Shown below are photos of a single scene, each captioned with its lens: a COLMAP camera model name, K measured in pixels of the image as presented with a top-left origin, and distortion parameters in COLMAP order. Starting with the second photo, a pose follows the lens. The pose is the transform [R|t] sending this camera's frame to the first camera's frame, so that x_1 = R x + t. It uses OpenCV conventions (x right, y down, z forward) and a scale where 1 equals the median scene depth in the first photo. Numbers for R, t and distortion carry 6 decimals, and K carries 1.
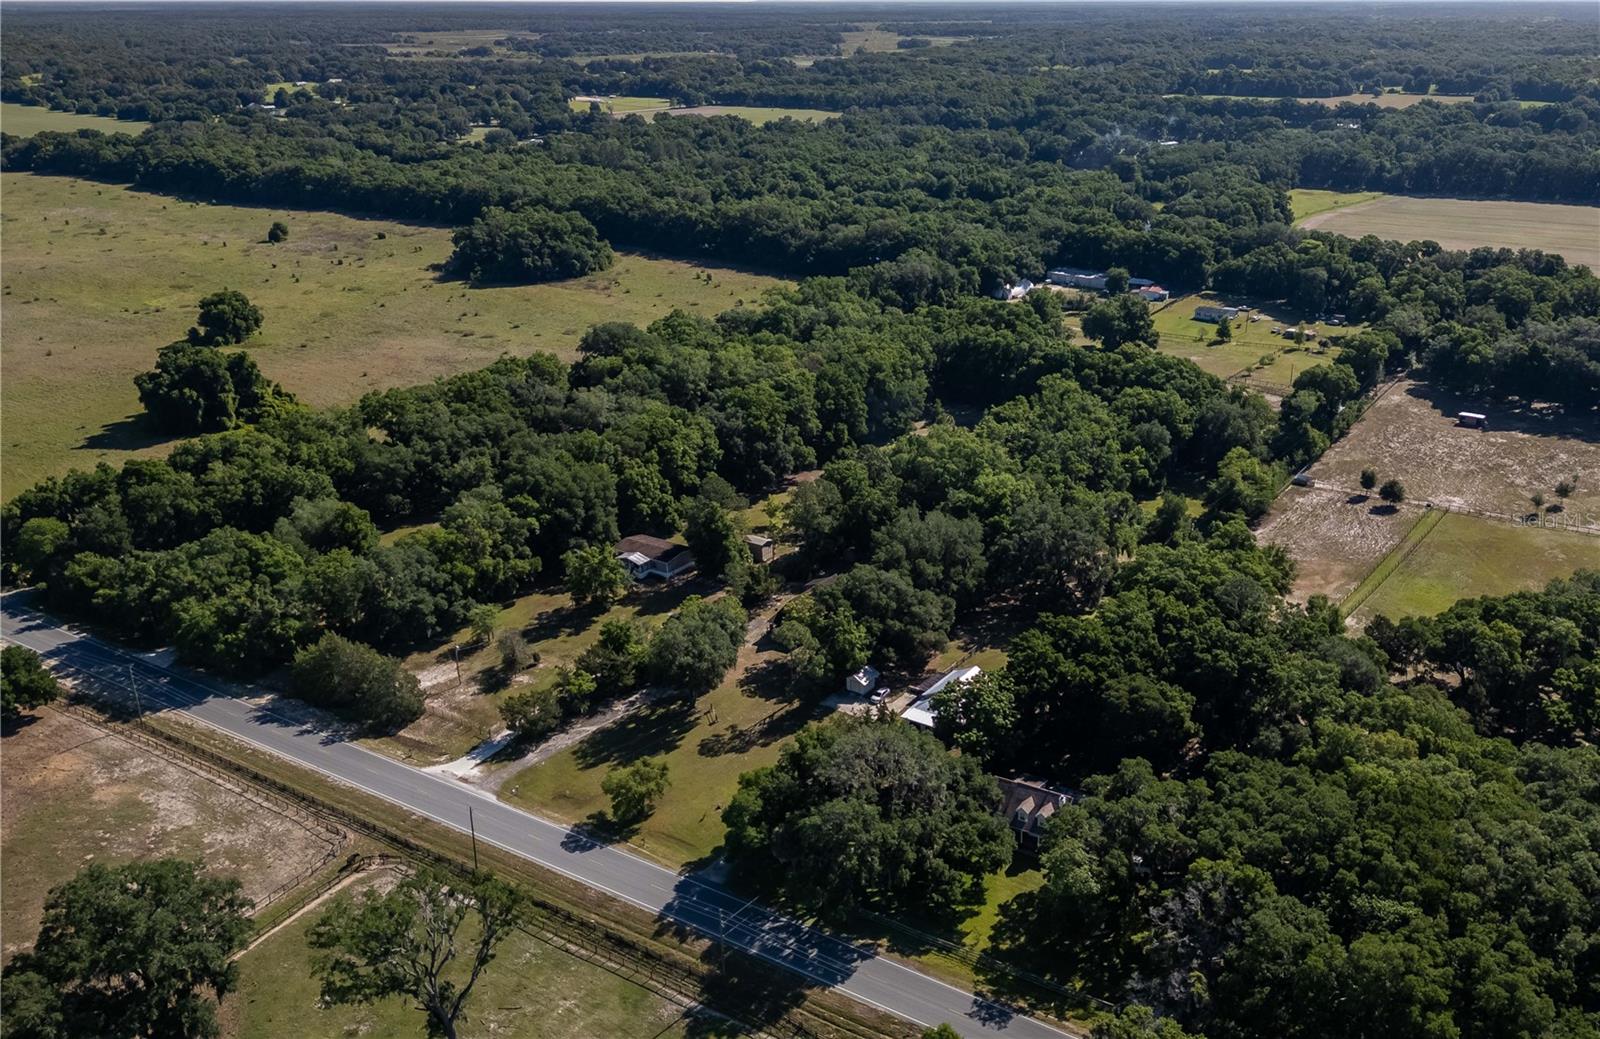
lens RADIAL K [[1346.9, 0, 922.2], [0, 1346.9, 519.9], [0, 0, 1]] dist [0.107195, -0.181900]
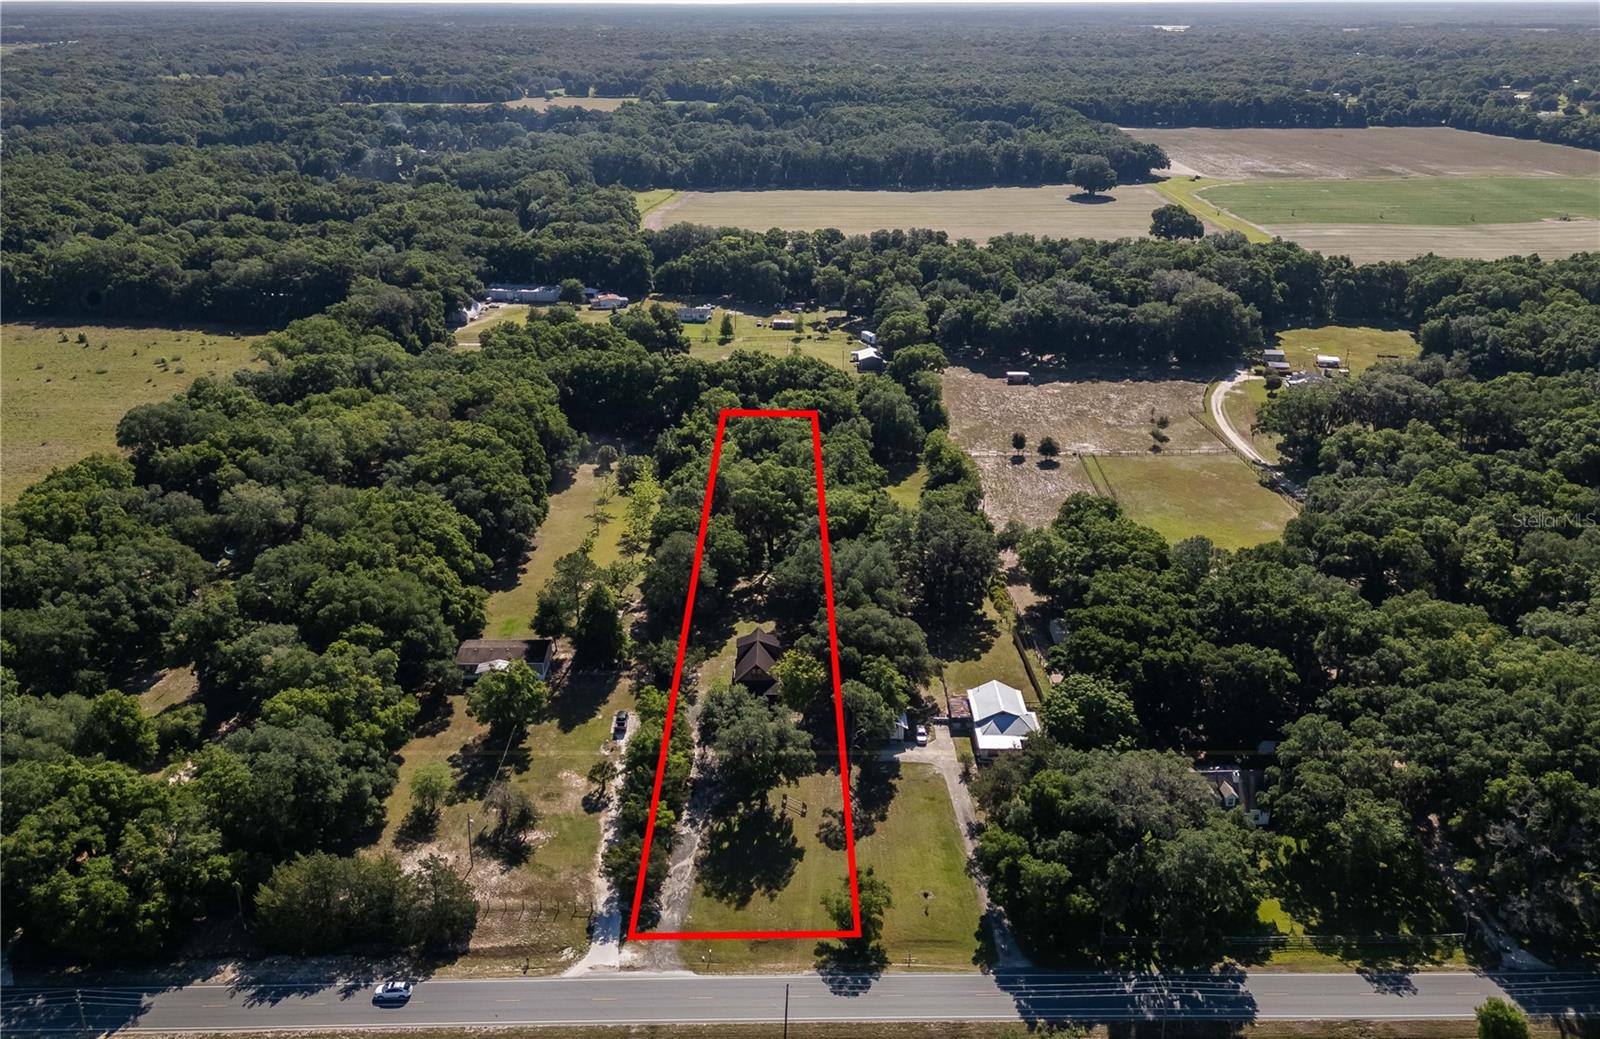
lens RADIAL K [[1316.8, 0, 782.6], [0, 1316.8, 498.8], [0, 0, 1]] dist [0.108555, -0.165104]
pose [[0.847102, -0.183744, 0.498654, -0.368464], [0.189022, 0.981140, 0.040425, -0.060447], [-0.496677, 0.060012, 0.865858, 0.151682]]
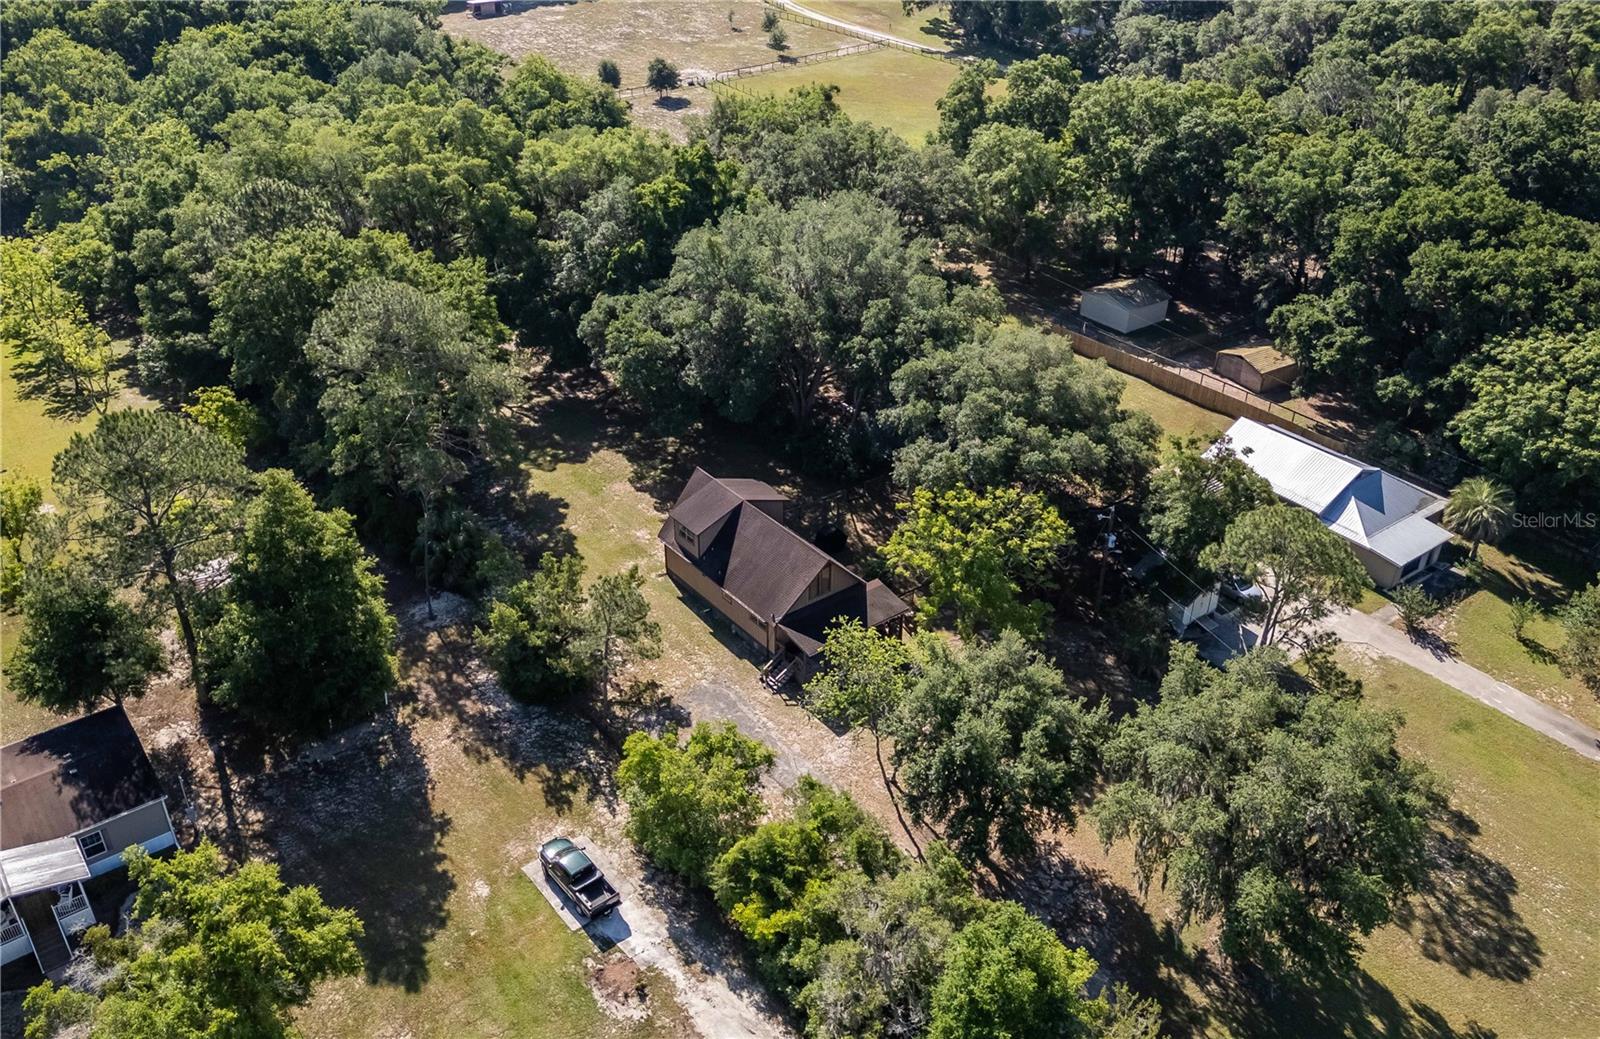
lens RADIAL K [[1316.8, 0, 782.6], [0, 1316.8, 498.8], [0, 0, 1]] dist [0.108555, -0.165104]
pose [[0.347897, -0.472359, 0.809842, -0.258809], [0.335314, 0.869355, 0.363025, -0.054081], [-0.875518, 0.145257, 0.460835, 0.621702]]
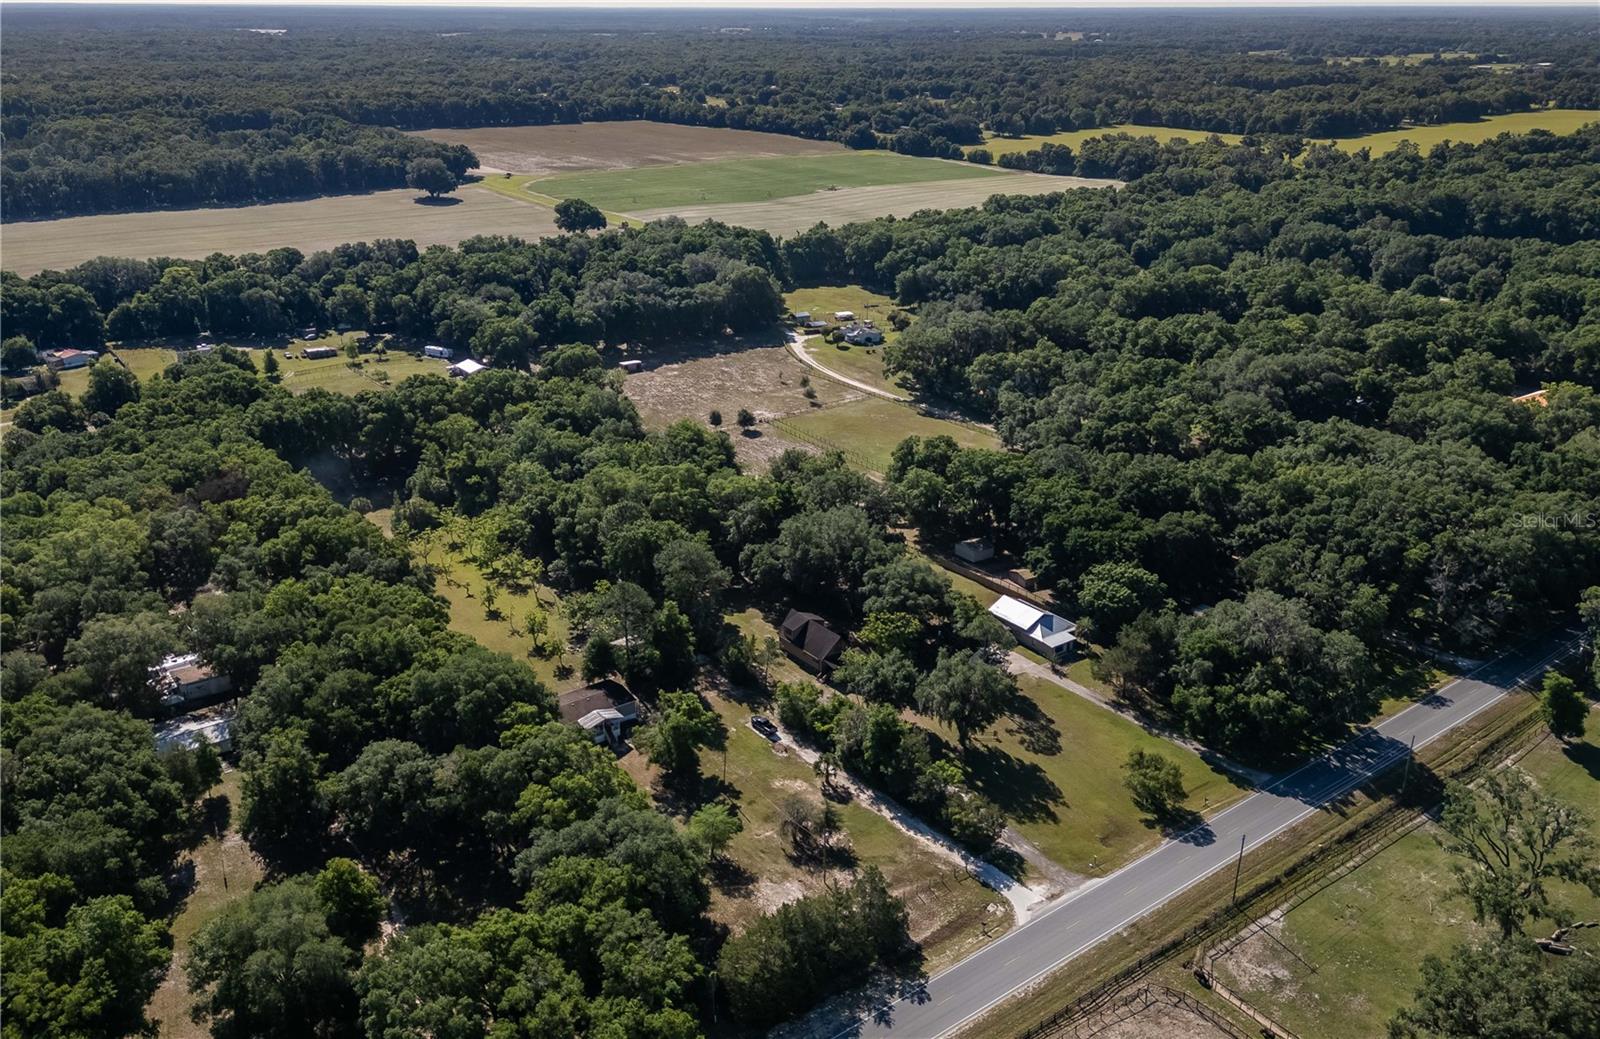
lens RADIAL K [[1316.8, 0, 782.6], [0, 1316.8, 498.8], [0, 0, 1]] dist [0.108555, -0.165104]
pose [[0.357237, -0.319837, 0.877545, -0.651497], [0.331633, 0.921759, 0.200948, -0.167709], [-0.873156, 0.219237, 0.435355, 0.440600]]
